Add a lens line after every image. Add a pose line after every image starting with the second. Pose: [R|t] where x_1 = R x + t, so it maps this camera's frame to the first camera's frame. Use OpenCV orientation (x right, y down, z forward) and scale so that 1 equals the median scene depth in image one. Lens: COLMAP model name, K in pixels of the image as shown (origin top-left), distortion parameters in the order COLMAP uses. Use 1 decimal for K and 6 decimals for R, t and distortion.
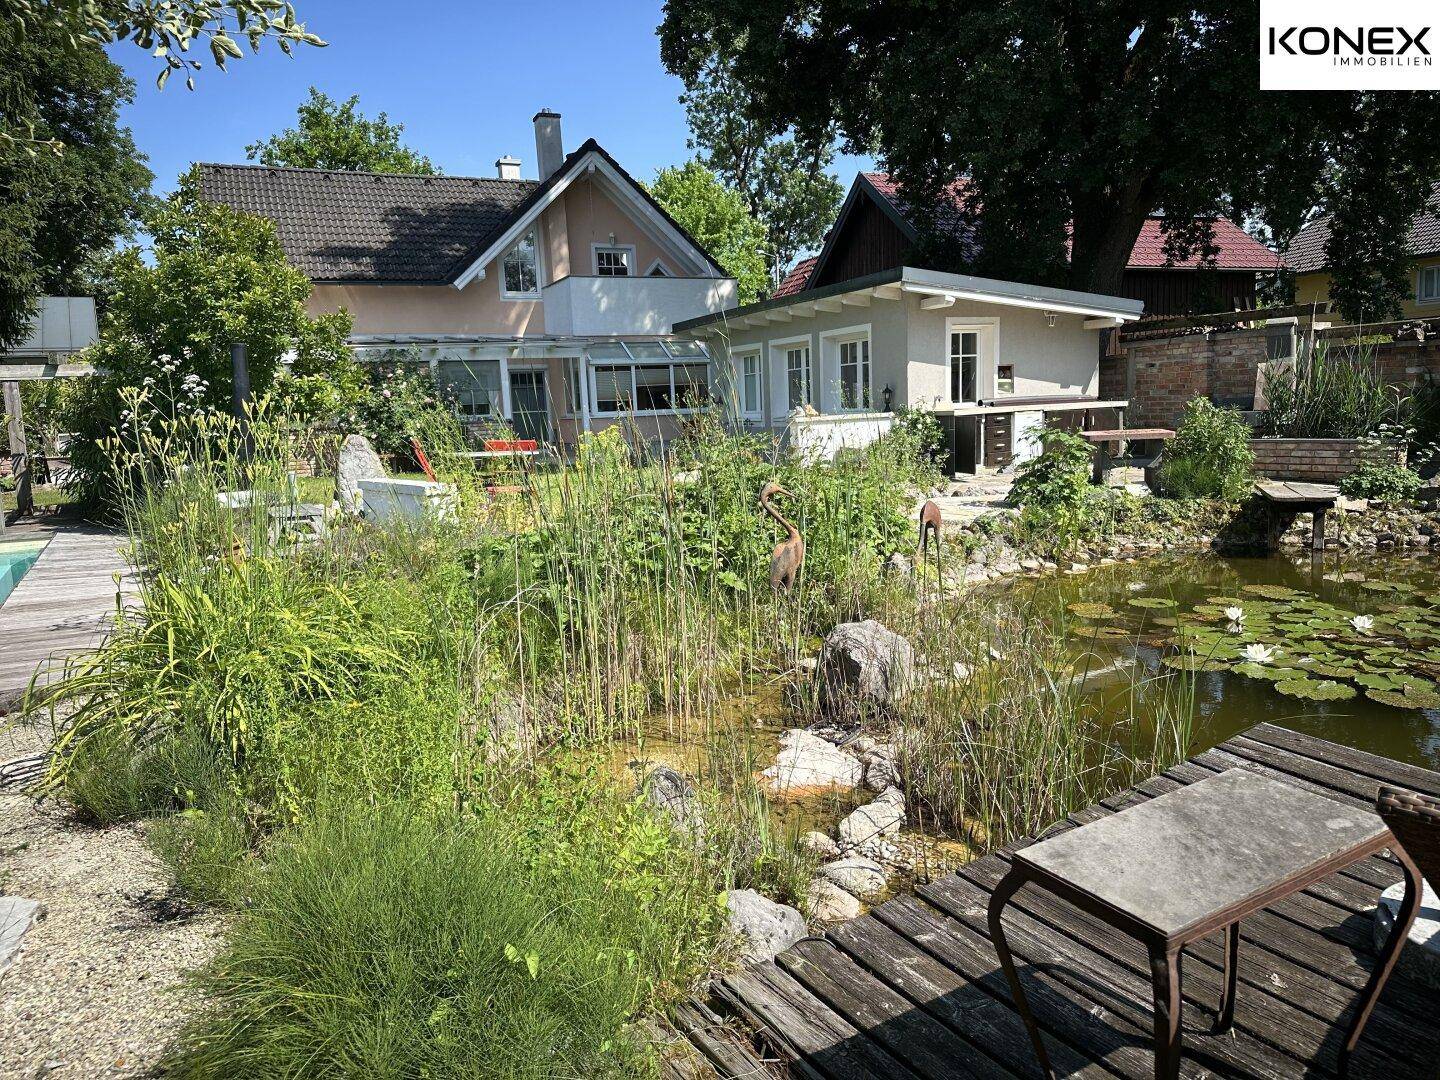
lens RADIAL K [[1004.1, 0, 730.0], [0, 1004.1, 533.1], [0, 0, 1]] dist [0.119952, -0.191409]
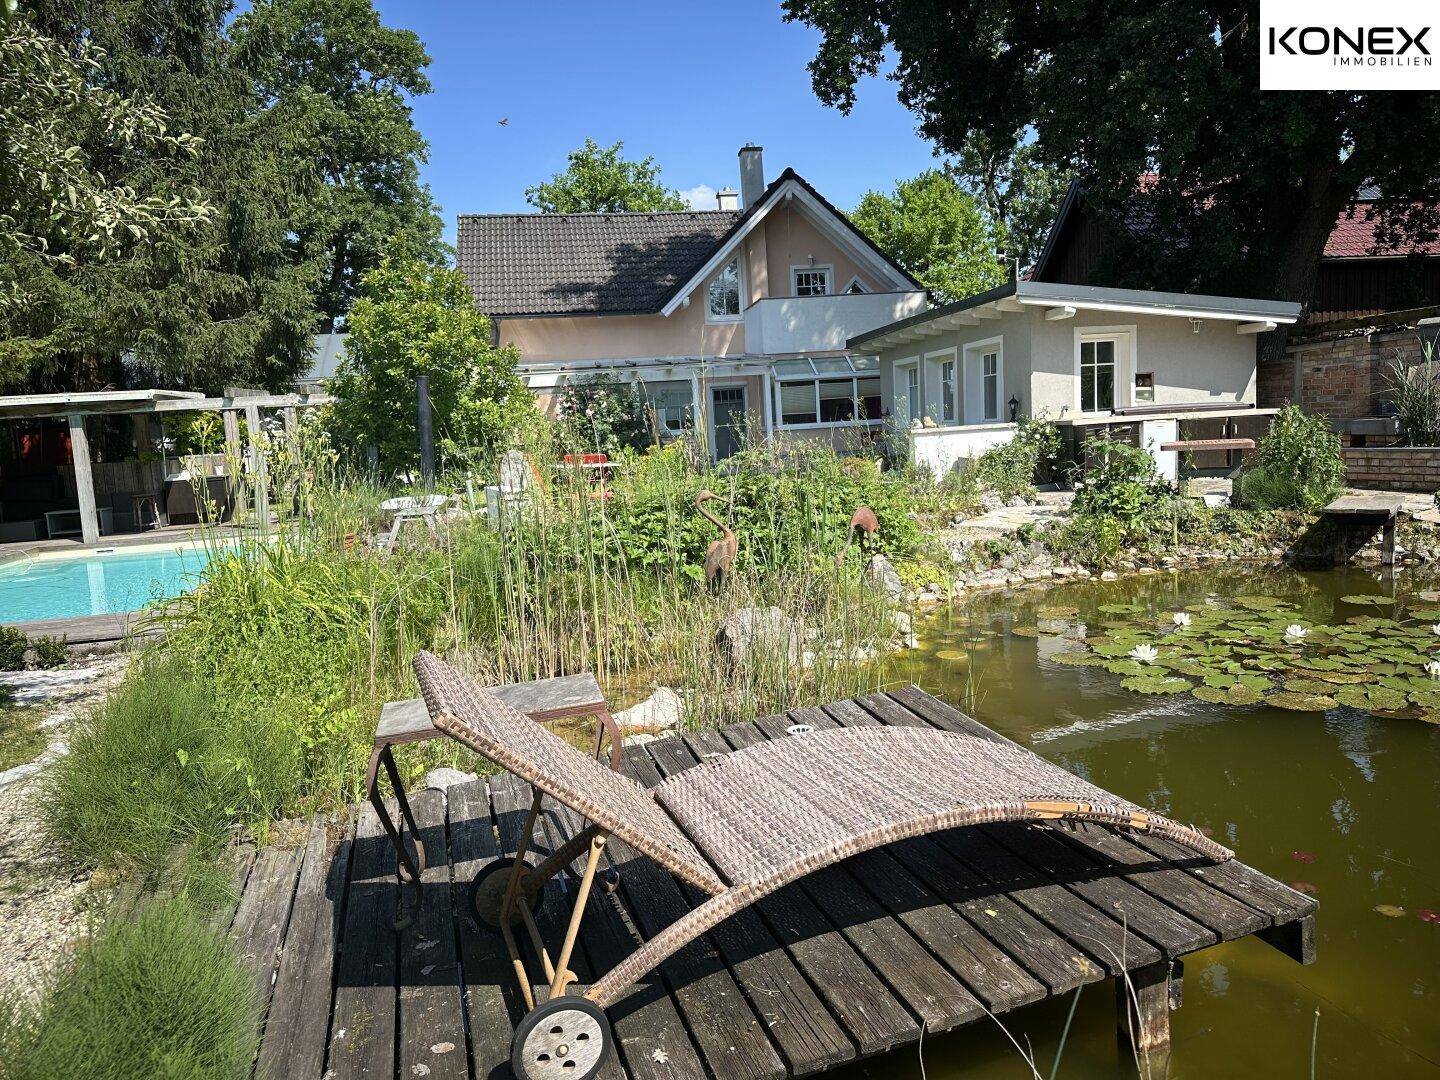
lens RADIAL K [[1005.9, 0, 720.0], [0, 1005.9, 540.0], [0, 0, 1]] dist [0.060832, -0.074995]
pose [[0.961427, 0.018518, -0.274437, 0.149739], [-0.019270, 0.999814, -0.000045, 0.003592], [0.274385, 0.005332, 0.961605, -0.055522]]
